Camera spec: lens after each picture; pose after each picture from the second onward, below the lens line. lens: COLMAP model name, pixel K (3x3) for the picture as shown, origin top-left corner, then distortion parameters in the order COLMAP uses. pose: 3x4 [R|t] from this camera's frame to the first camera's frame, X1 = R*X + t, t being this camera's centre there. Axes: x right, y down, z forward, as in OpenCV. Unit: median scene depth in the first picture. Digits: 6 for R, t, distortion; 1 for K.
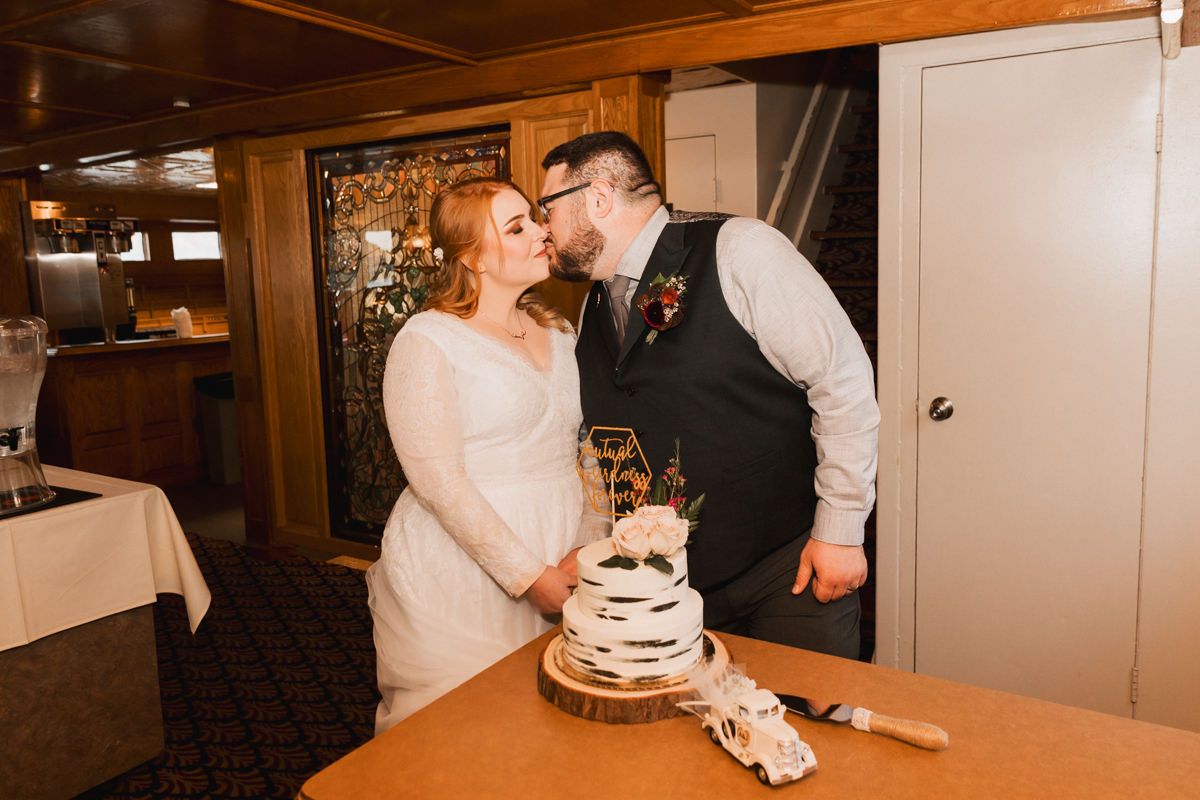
lens RADIAL K [[873.6, 0, 599.6], [0, 873.6, 399.5], [0, 0, 1]] dist [0.015080, 0.014729]
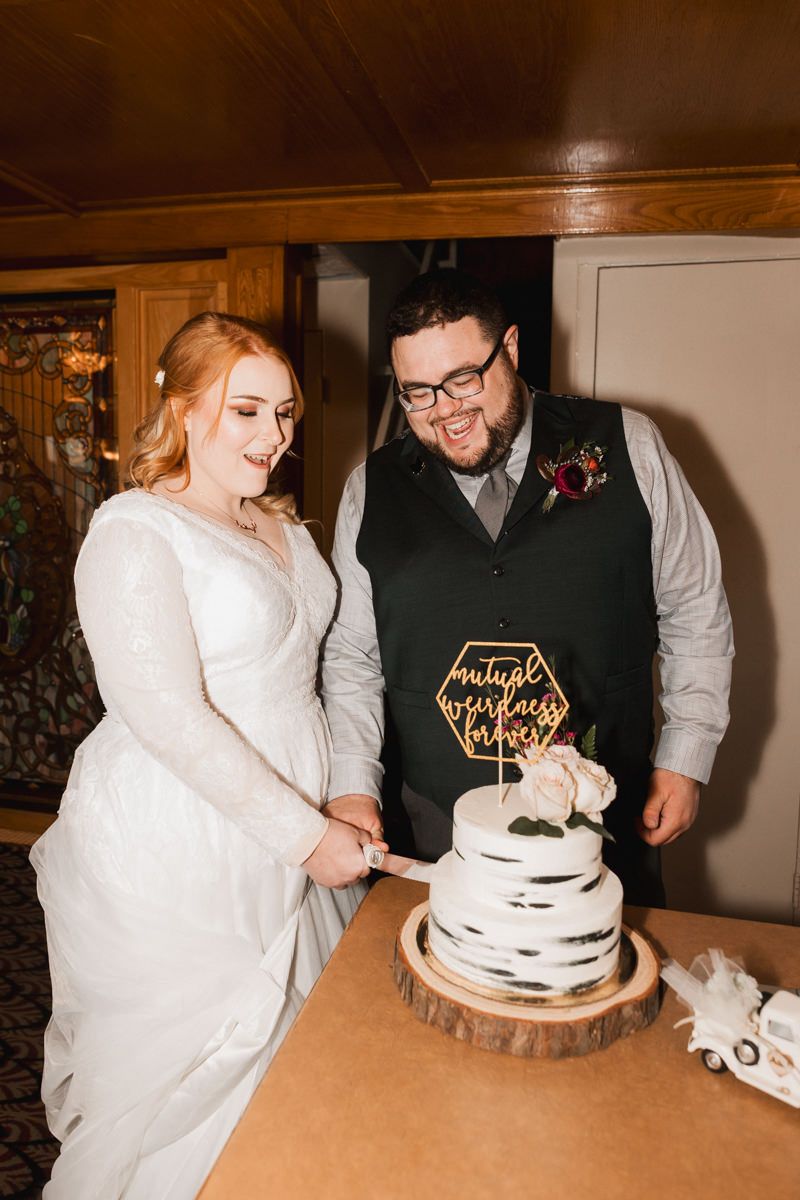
lens RADIAL K [[873.6, 0, 371.2], [0, 873.6, 588.2], [0, 0, 1]] dist [0.015080, 0.014729]
pose [[0.955349, 0.002911, 0.295464, -0.314381], [0.006265, 0.999527, -0.030105, 0.007212], [-0.295412, 0.030612, 0.954879, 0.322103]]
